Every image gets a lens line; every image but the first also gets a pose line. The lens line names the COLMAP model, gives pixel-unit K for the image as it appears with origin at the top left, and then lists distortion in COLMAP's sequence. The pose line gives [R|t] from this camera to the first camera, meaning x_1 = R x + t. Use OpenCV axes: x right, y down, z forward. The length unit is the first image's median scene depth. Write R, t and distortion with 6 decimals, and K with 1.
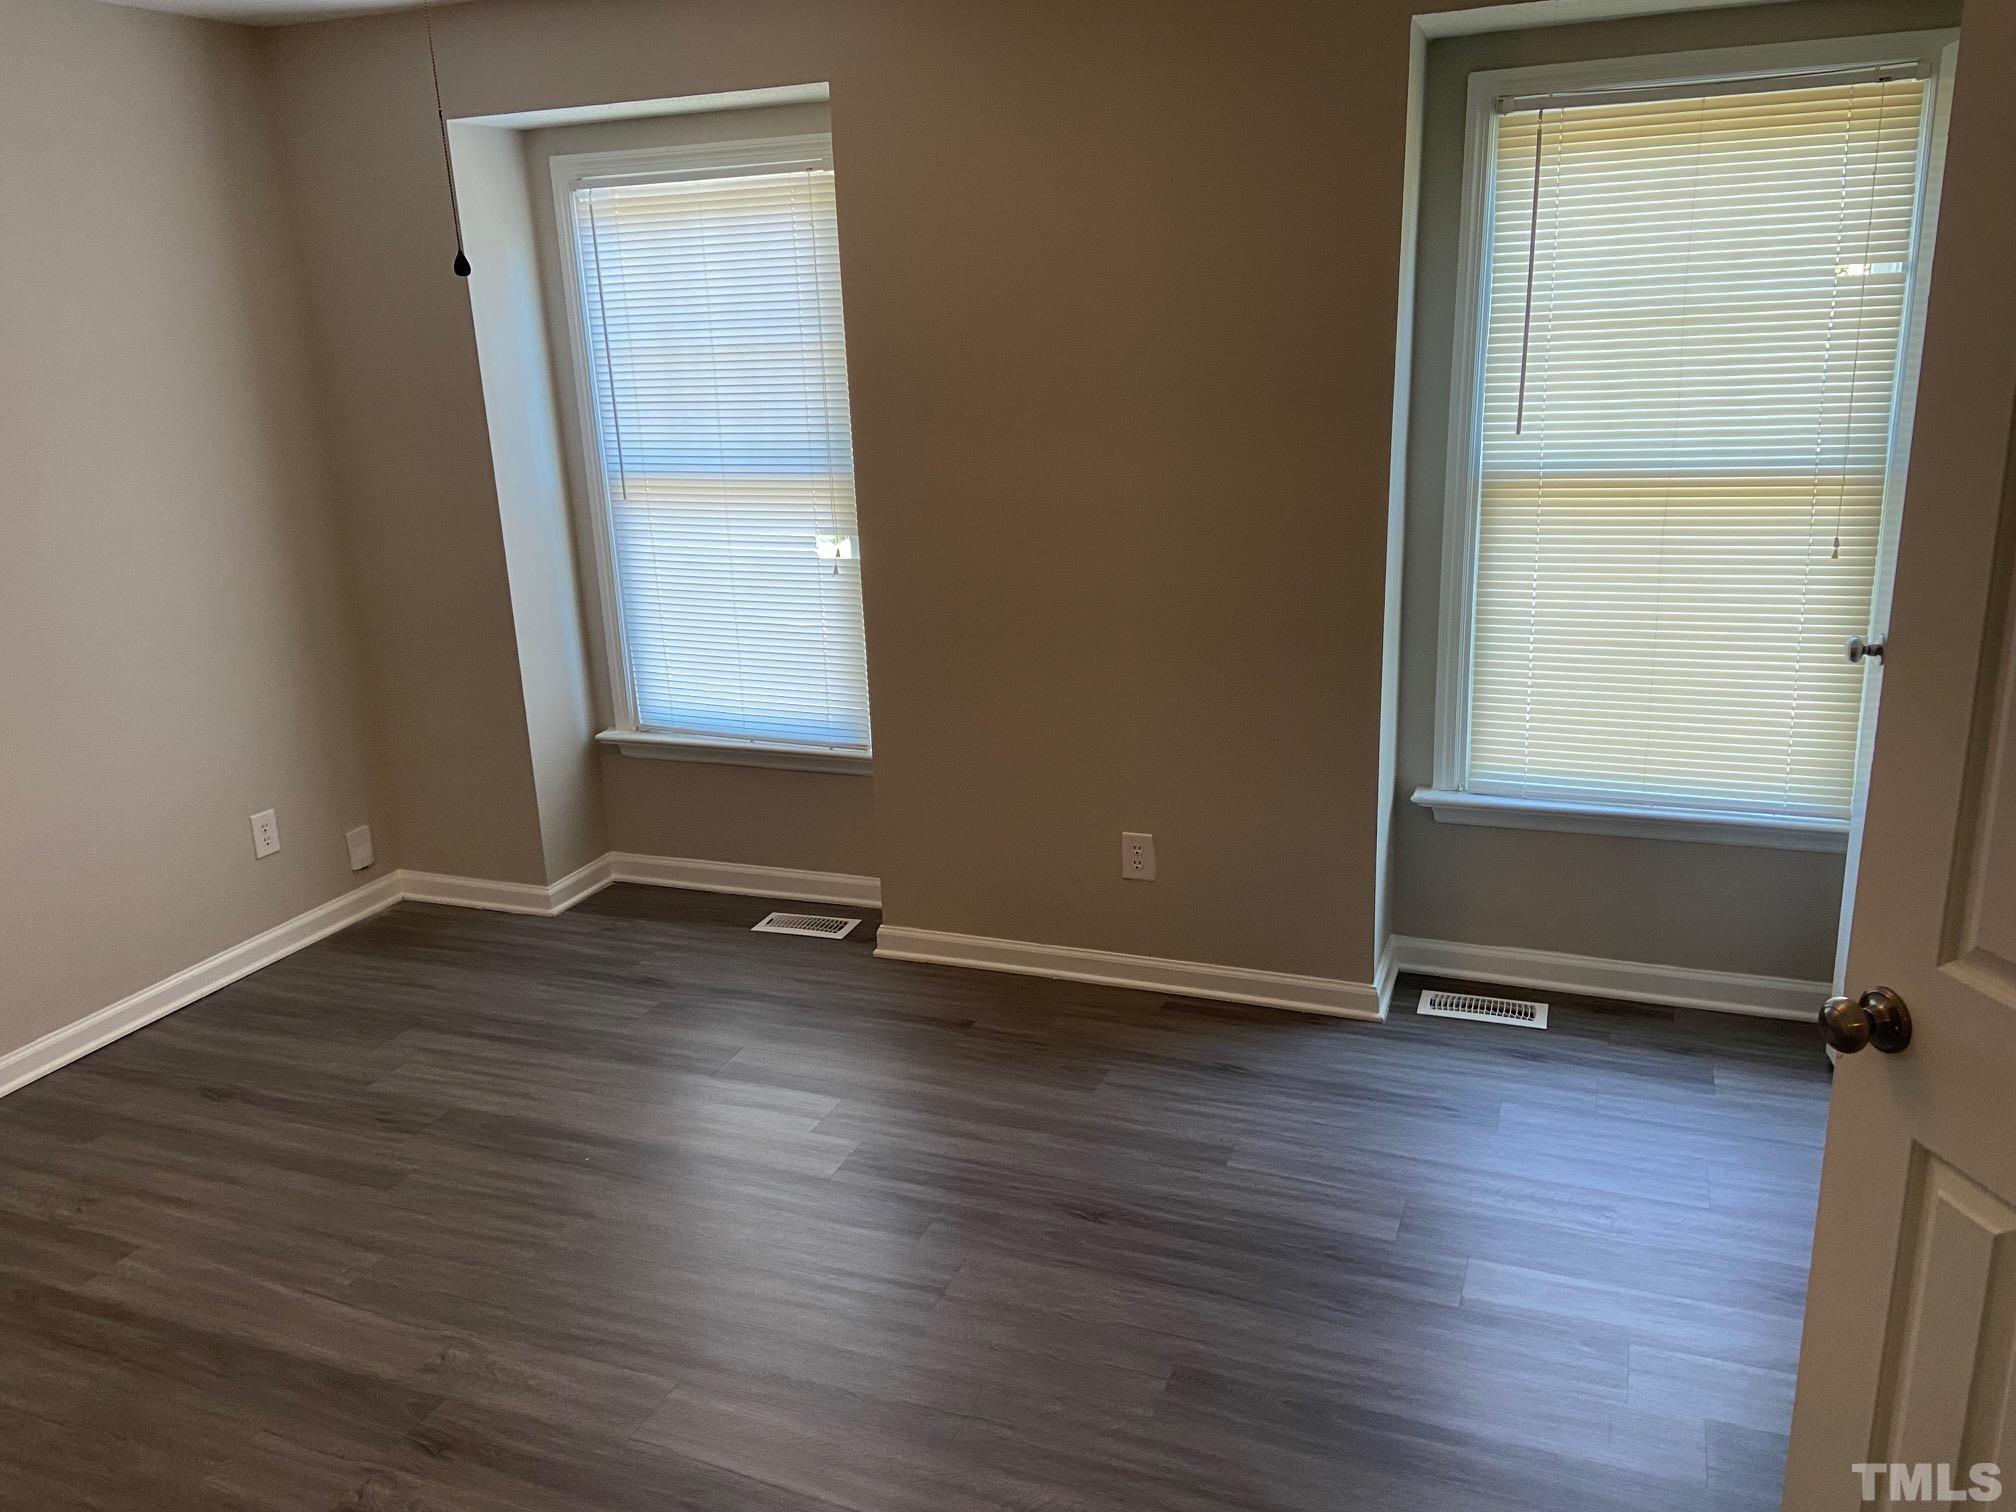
lens RADIAL K [[1523.1, 0, 1003.4], [0, 1523.1, 731.6], [0, 0, 1]] dist [0.125913, -0.145369]
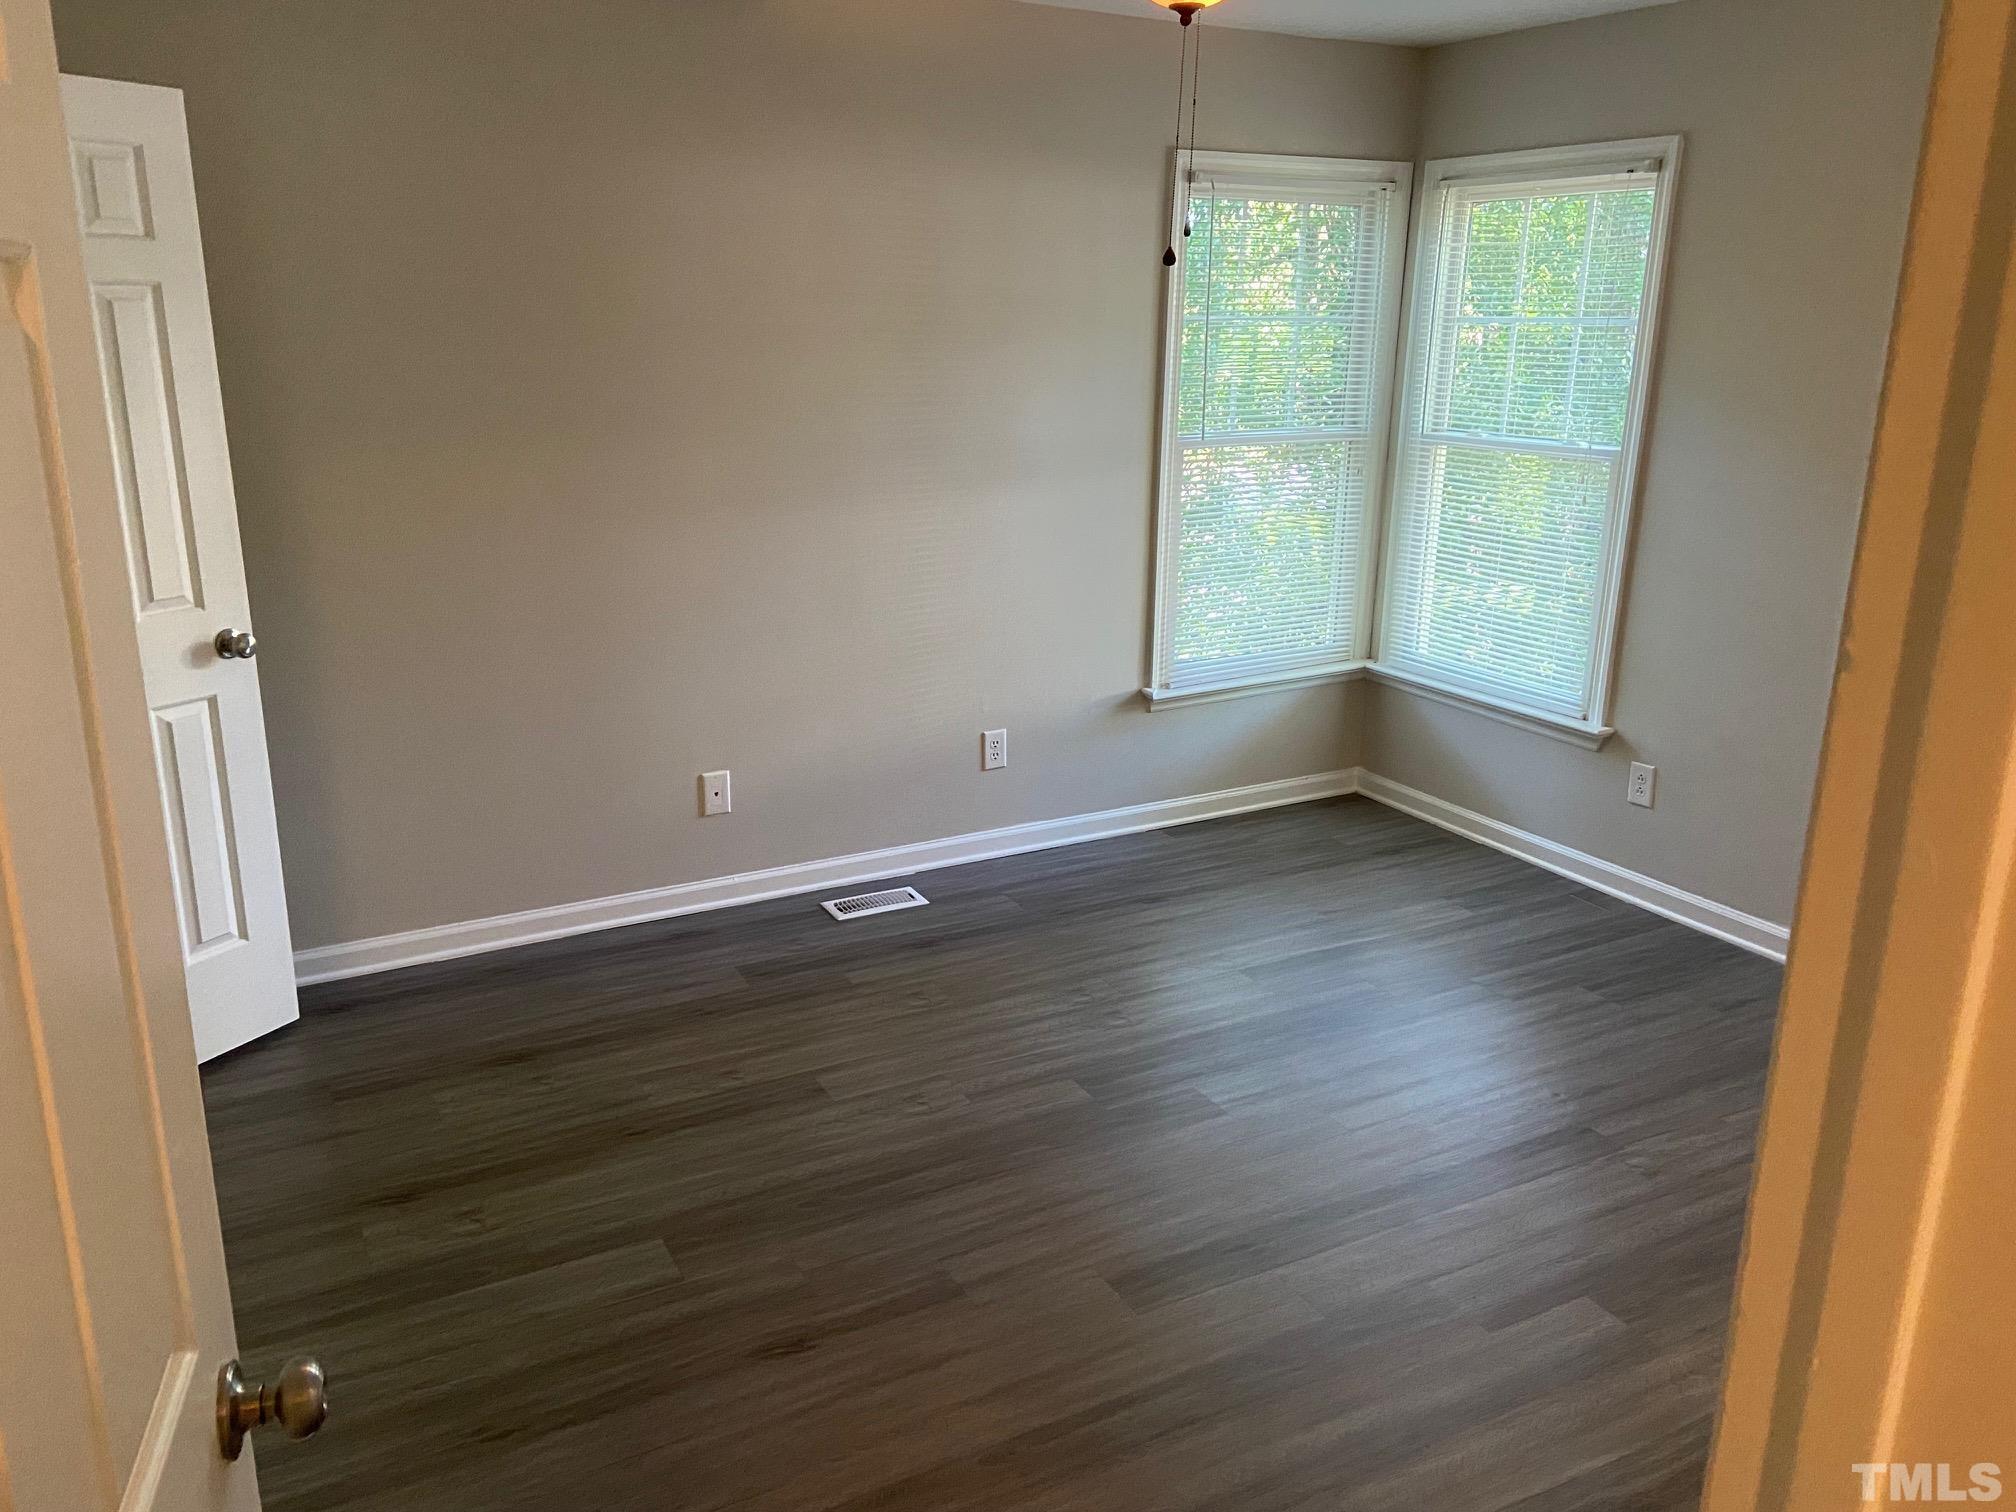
lens RADIAL K [[1523.1, 0, 1003.4], [0, 1523.1, 731.6], [0, 0, 1]] dist [0.125913, -0.145369]
pose [[0.781920, 0.216882, -0.584434, 0.203684], [-0.210446, 0.974326, 0.080013, 0.015960], [0.586782, 0.060428, 0.807487, -0.085023]]
